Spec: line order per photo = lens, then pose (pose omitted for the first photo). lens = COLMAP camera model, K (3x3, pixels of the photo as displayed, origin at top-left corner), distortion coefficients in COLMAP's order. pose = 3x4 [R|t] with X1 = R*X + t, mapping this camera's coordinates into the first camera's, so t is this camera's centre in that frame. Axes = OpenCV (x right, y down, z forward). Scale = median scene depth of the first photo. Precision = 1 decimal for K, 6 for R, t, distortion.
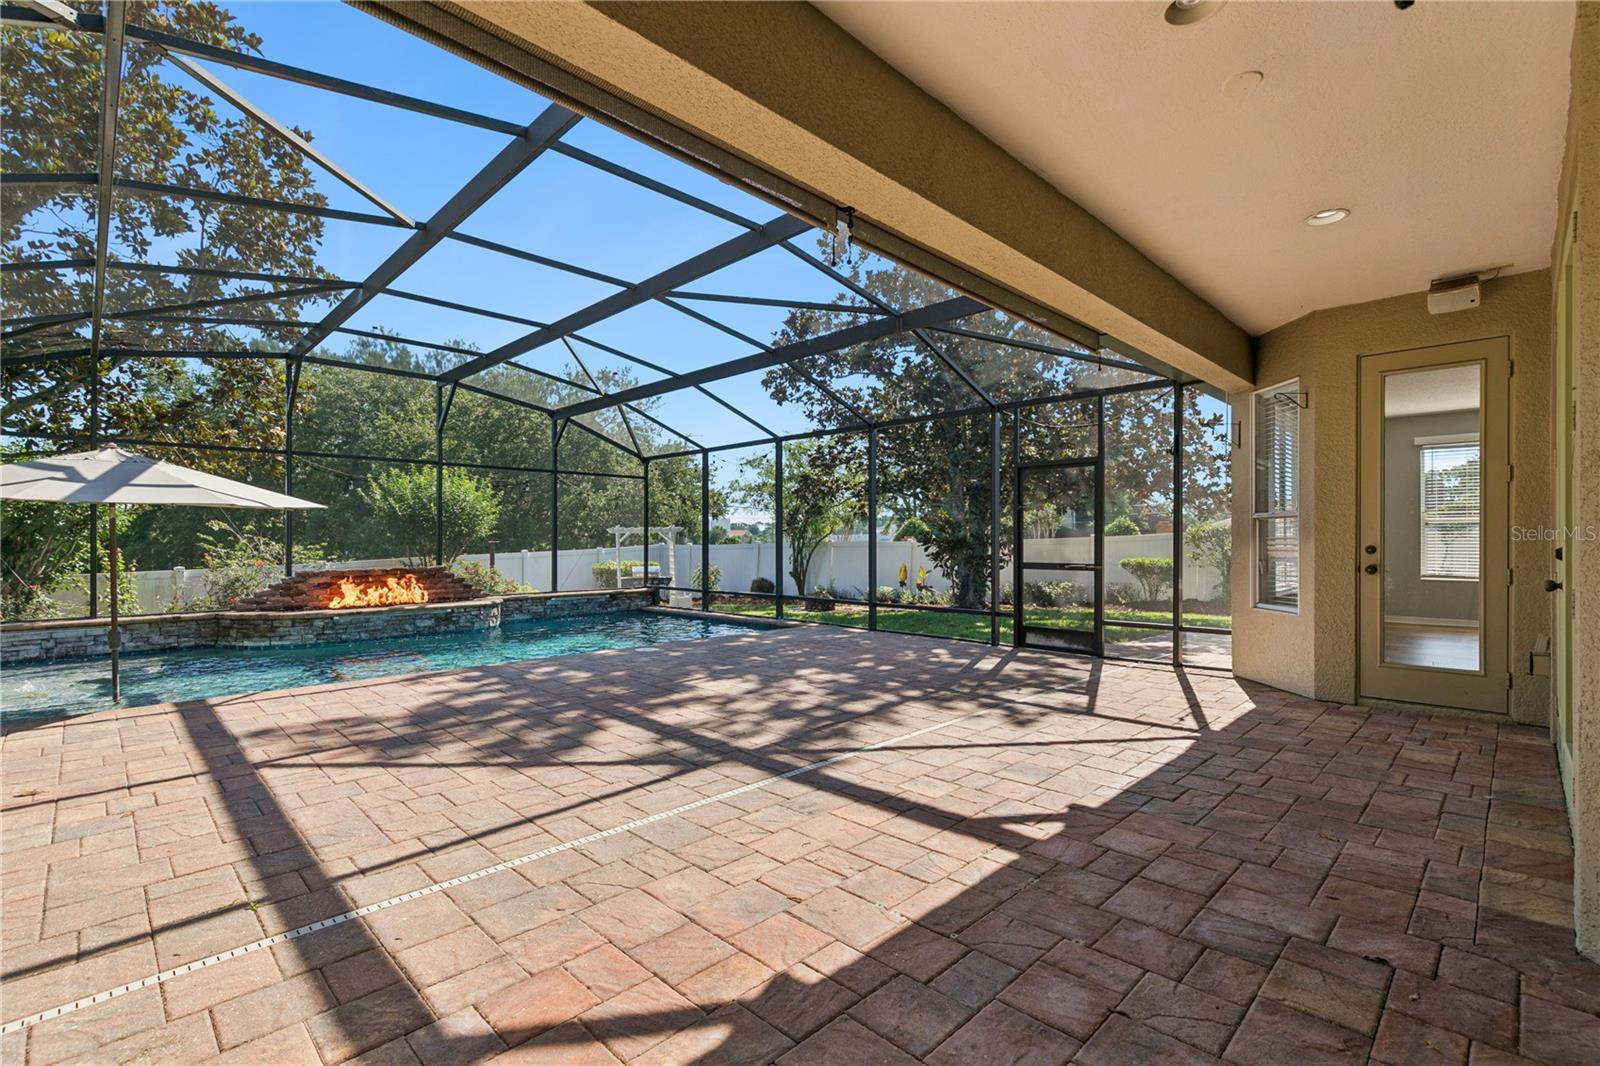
lens RADIAL K [[715.6, 0, 807.5], [0, 715.6, 540.8], [0, 0, 1]] dist [0.007076, -0.001846]
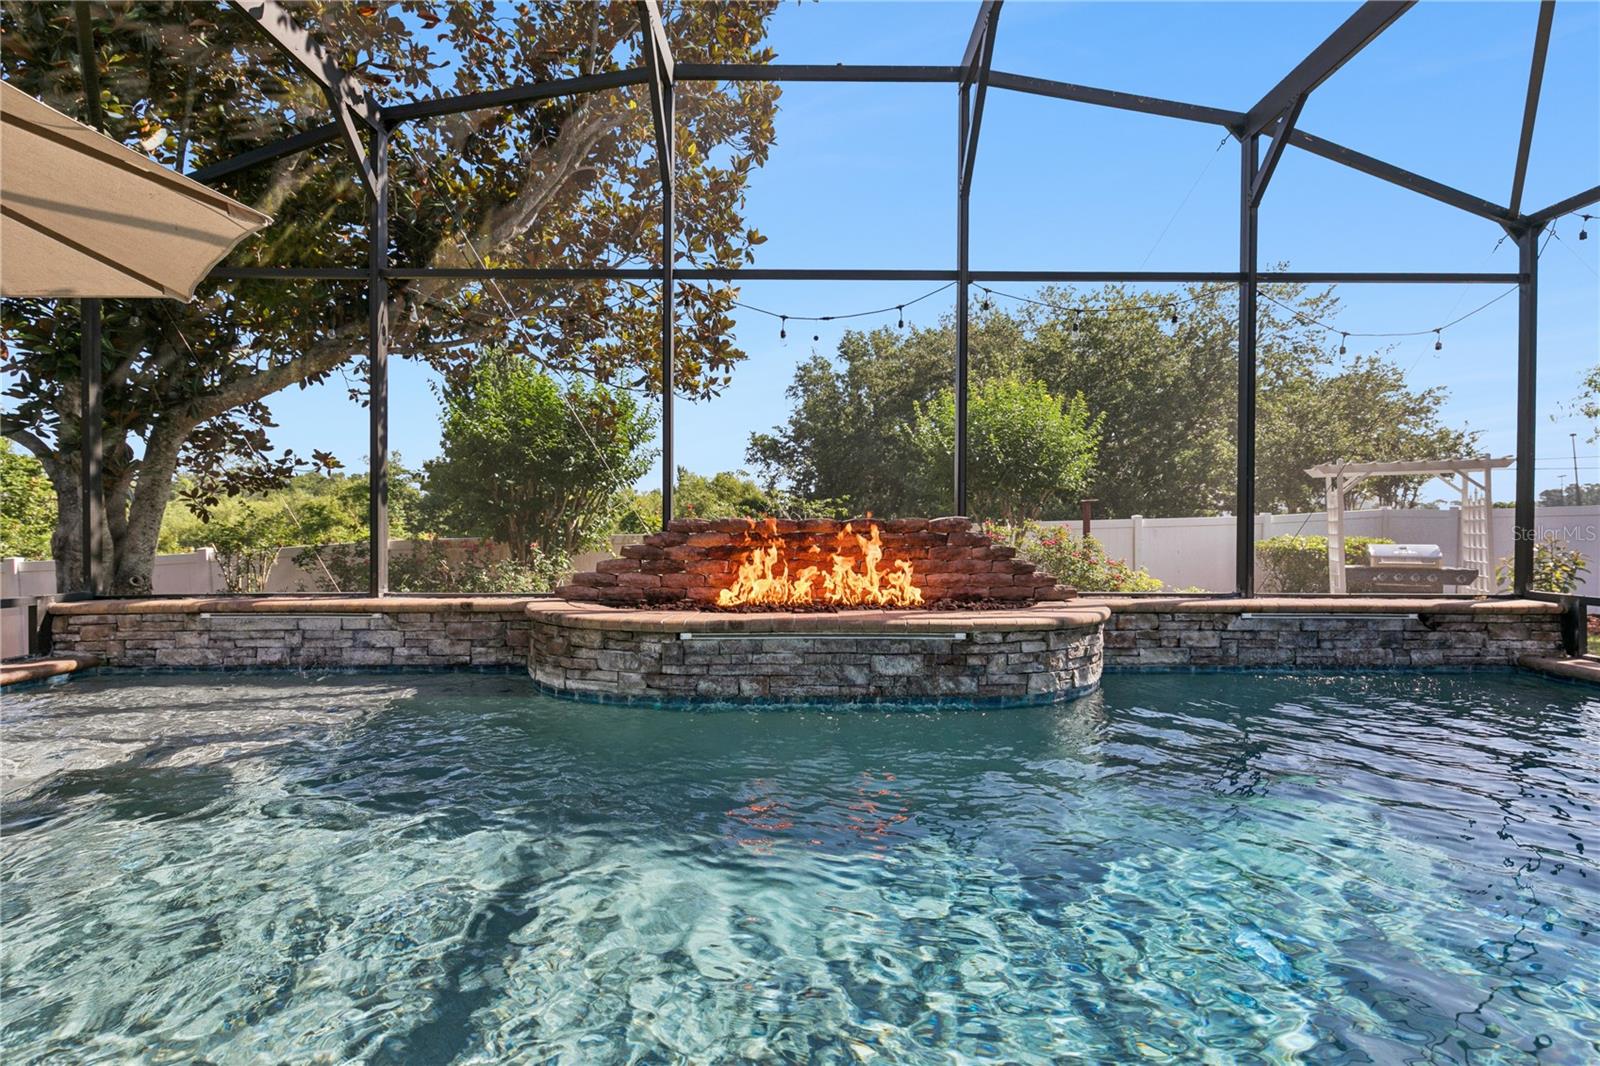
lens RADIAL K [[715.6, 0, 812.7], [0, 715.6, 528.3], [0, 0, 1]] dist [0.007076, -0.001846]
pose [[0.708823, 0.006910, -0.705352, -0.299903], [-0.003149, 0.999973, 0.006631, 0.041572], [0.705379, -0.002478, 0.708826, 0.690329]]
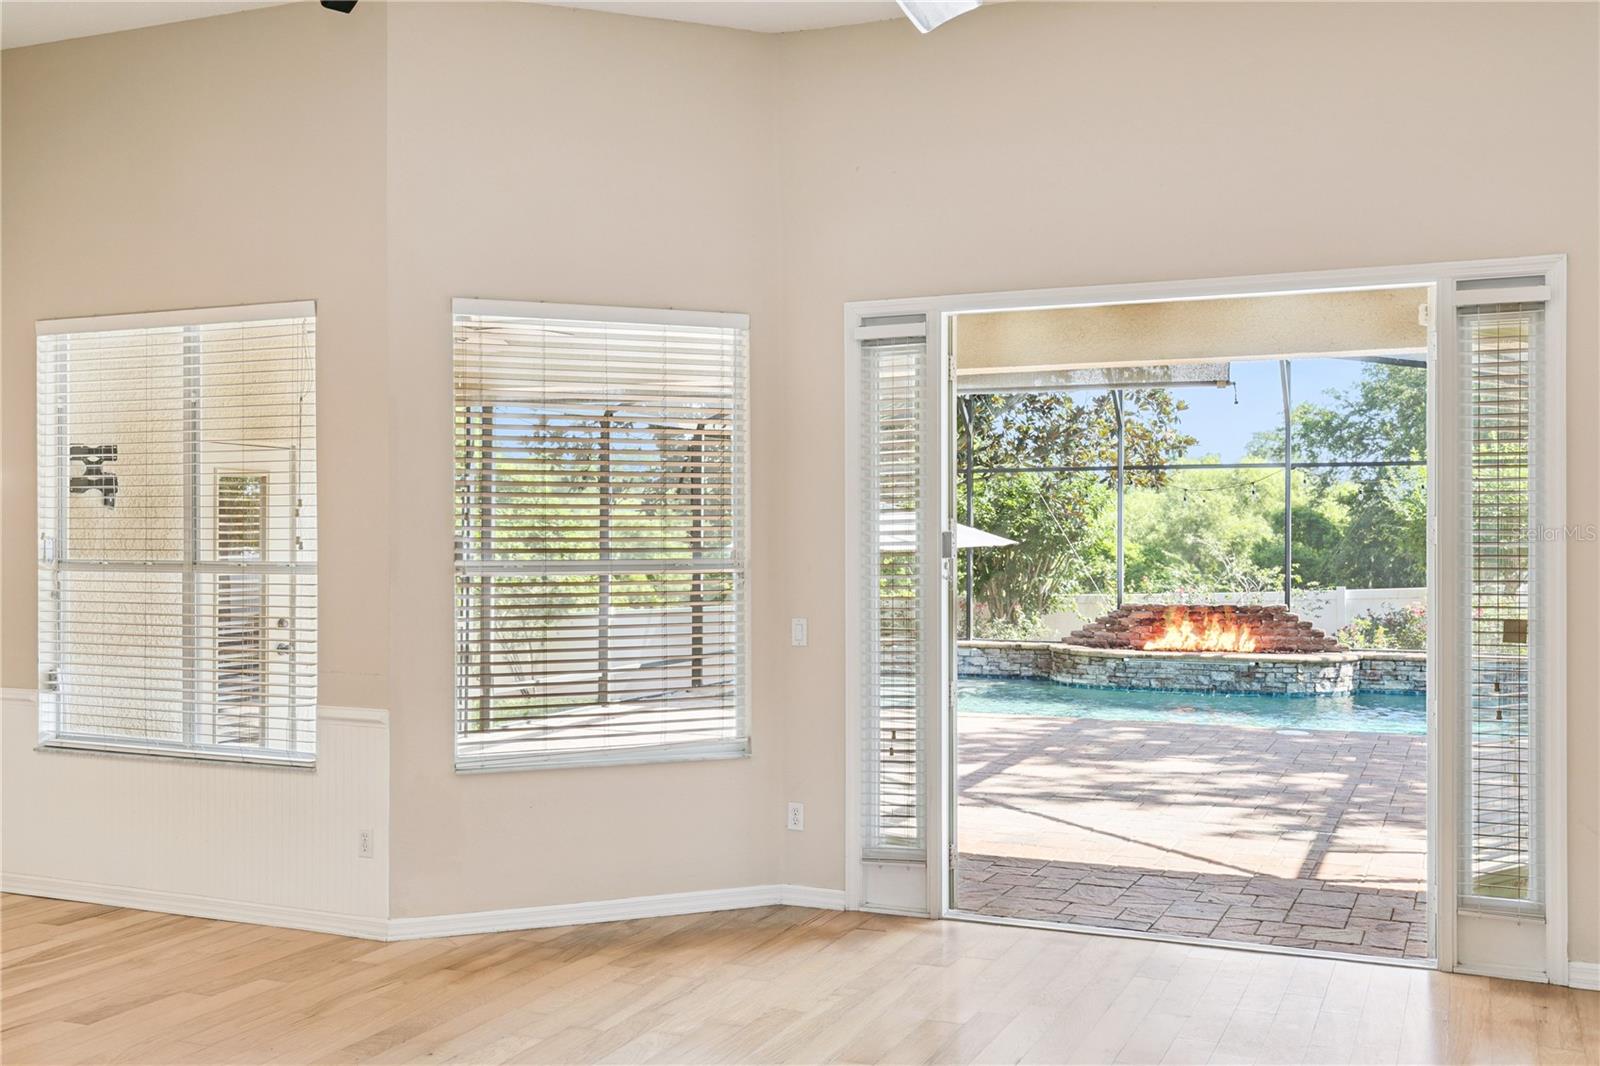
lens RADIAL K [[1533.0, 0, 797.1], [0, 1533.0, 530.1], [0, 0, 1]] dist [-0.020994, 0.000000]
pose [[0.351450, 0.000389, -0.936206, 0.837832], [-0.000534, 1.000000, 0.000215, -0.044133], [0.936206, 0.000425, 0.351451, -0.022921]]
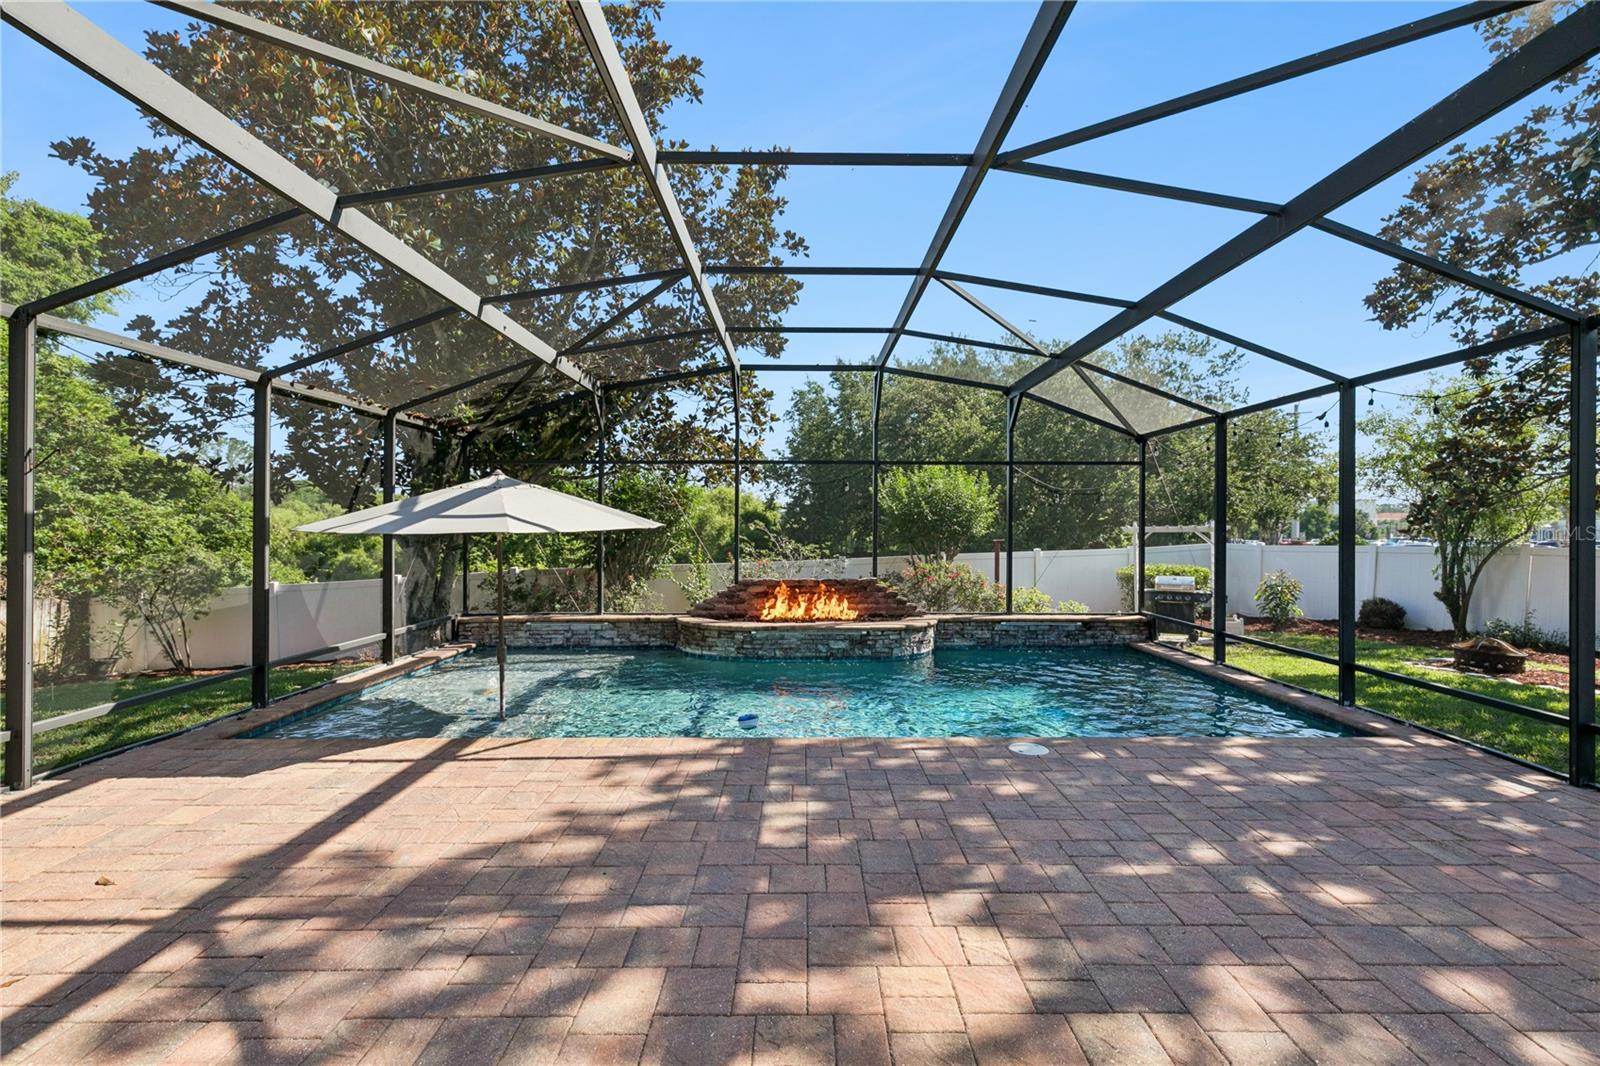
lens RADIAL K [[715.6, 0, 812.4], [0, 715.6, 524.8], [0, 0, 1]] dist [0.007076, -0.001846]
pose [[0.713062, 0.003020, -0.701094, 0.060409], [-0.003751, 0.999993, 0.000492, -0.032754], [0.701091, 0.002279, 0.713069, 0.333687]]
